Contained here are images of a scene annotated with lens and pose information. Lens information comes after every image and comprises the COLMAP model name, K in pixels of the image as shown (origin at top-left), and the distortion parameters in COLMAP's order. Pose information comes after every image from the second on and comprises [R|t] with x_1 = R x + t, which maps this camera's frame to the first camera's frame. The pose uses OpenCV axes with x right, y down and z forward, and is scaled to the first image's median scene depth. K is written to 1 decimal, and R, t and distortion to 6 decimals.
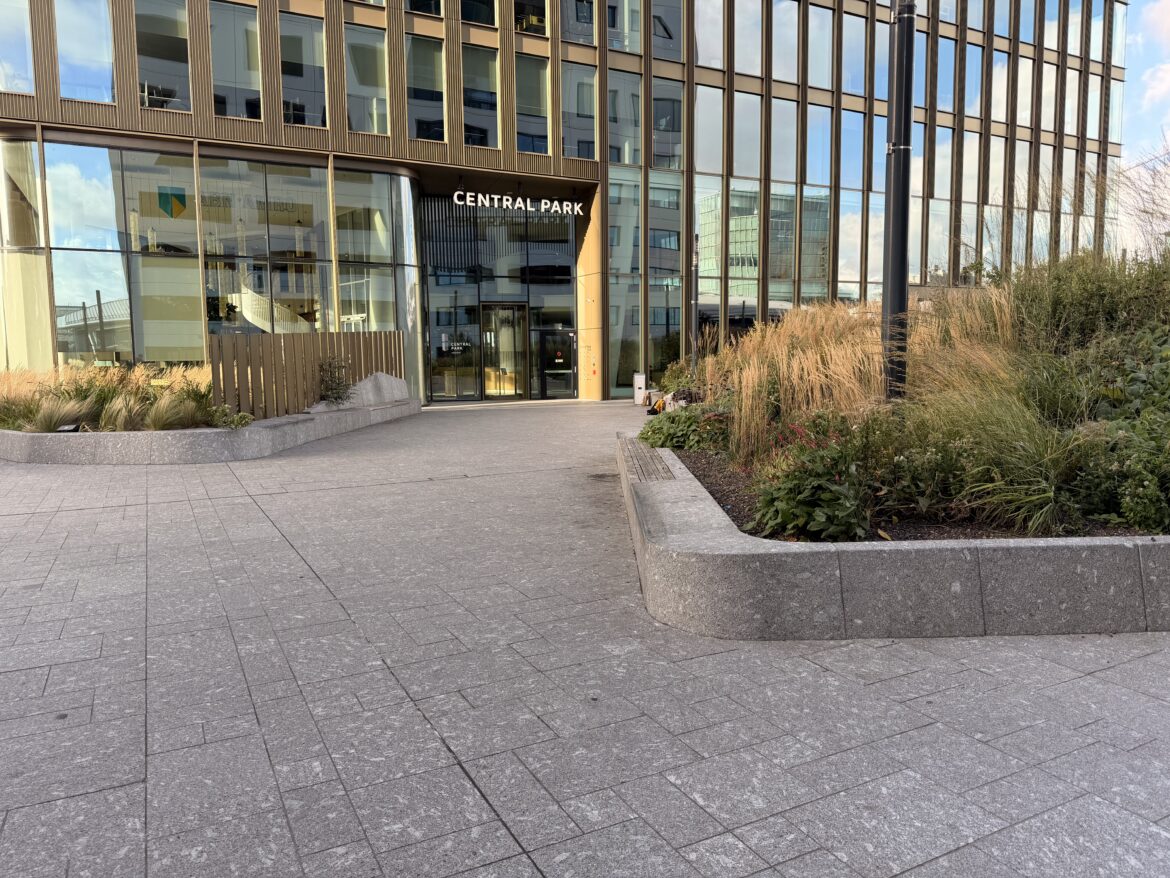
lens RADIAL K [[828.1, 0, 588.2], [0, 828.1, 434.2], [0, 0, 1]] dist [0.000127, 0.001860]
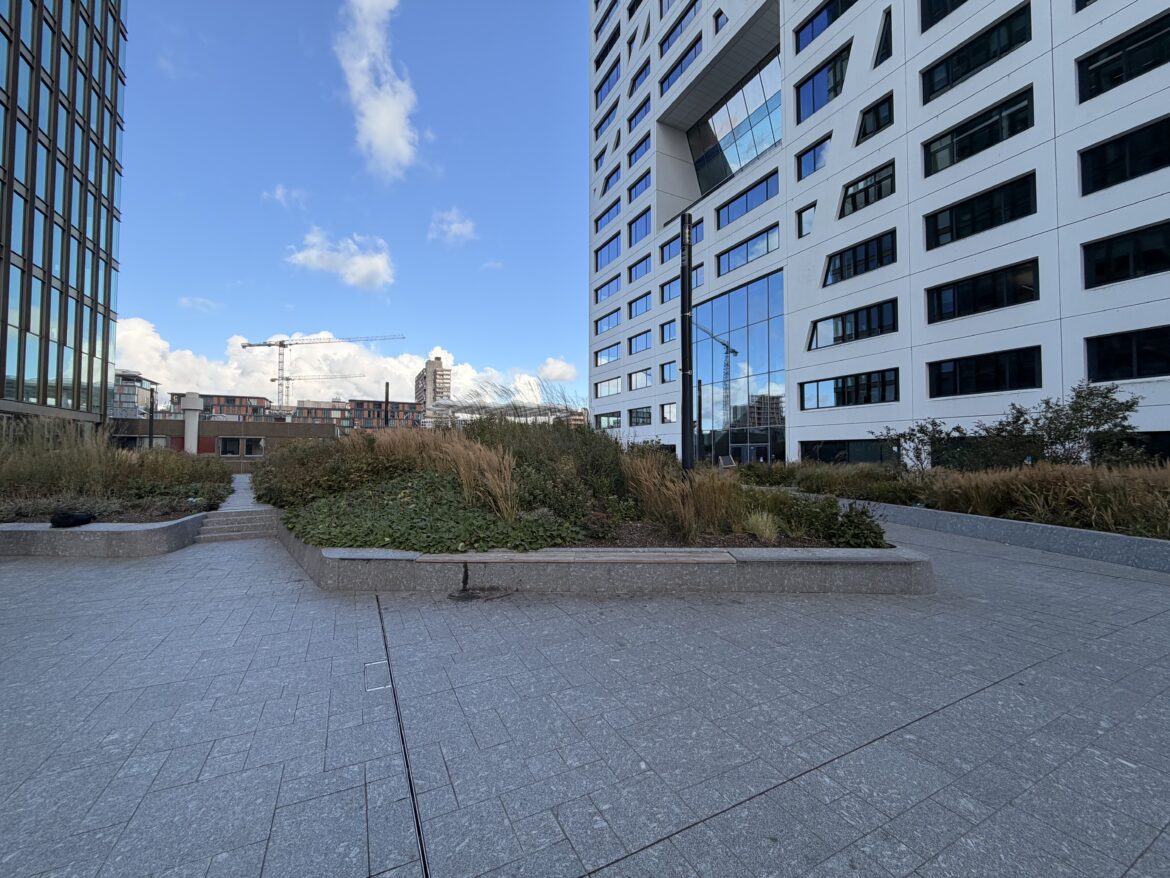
lens RADIAL K [[469.2, 0, 557.6], [0, 469.2, 434.8], [0, 0, 1]] dist [0.001921, 0.000288]
pose [[0.033594, 0.043323, 0.998496, -1.133610], [0.092204, 0.994665, -0.046259, -0.223511], [-0.995173, 0.093619, 0.029421, 1.734917]]
